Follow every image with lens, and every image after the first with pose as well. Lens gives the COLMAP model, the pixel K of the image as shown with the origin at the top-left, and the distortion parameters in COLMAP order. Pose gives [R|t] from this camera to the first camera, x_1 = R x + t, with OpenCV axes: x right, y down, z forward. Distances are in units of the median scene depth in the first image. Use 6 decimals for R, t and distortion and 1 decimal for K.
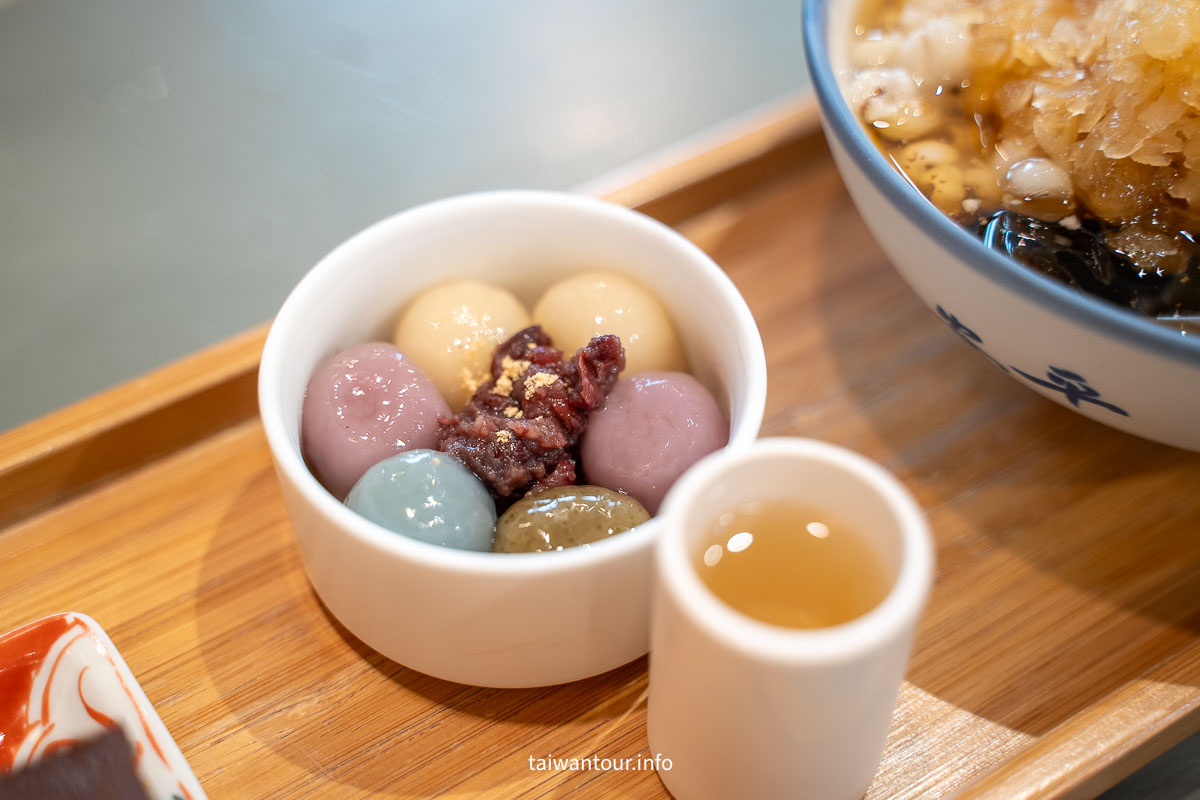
lens RADIAL K [[1649.4, 0, 599.6], [0, 1649.4, 399.4], [0, 0, 1]] dist [-0.044791, 0.000000]
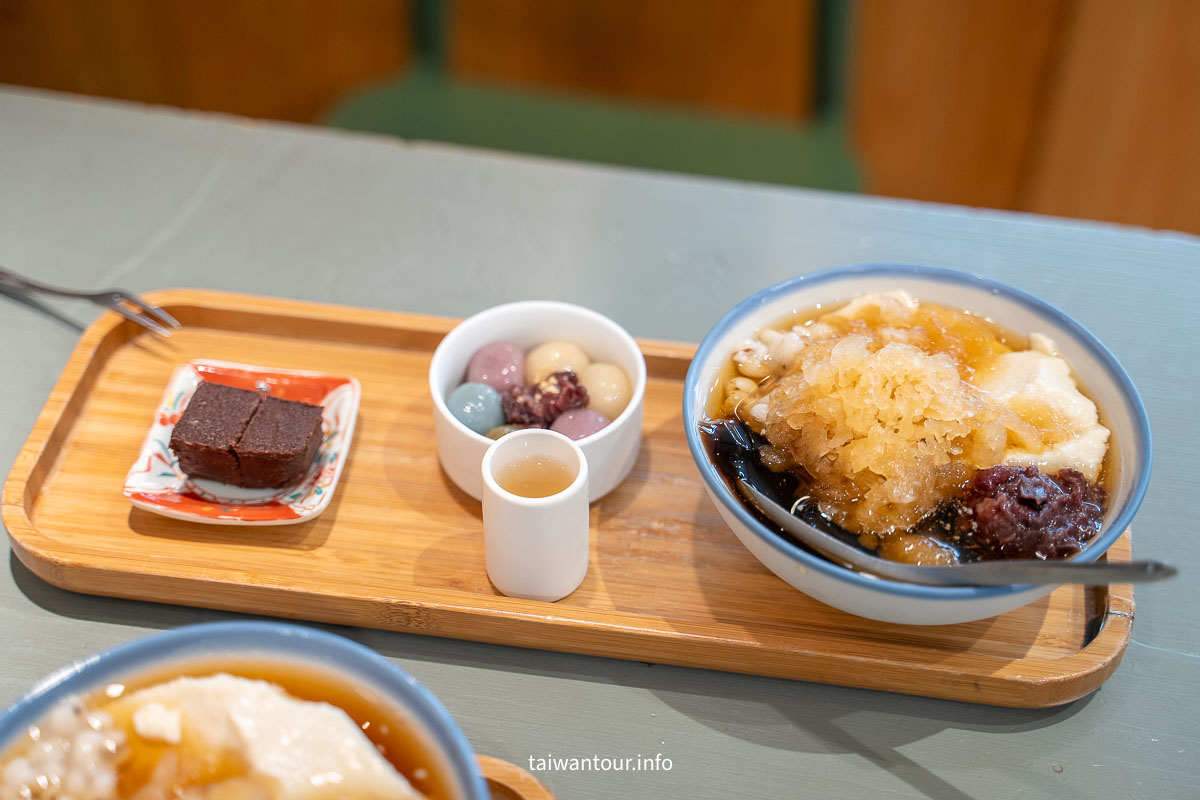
lens RADIAL K [[1828.7, 0, 600.2], [0, 1828.7, 400.1], [0, 0, 1]] dist [0.017807, 0.000000]
pose [[0.761154, 0.467497, -0.449546, 1.185586], [-0.495360, 0.866449, 0.062325, -0.193726], [0.418645, 0.175248, 0.891080, -1.262336]]
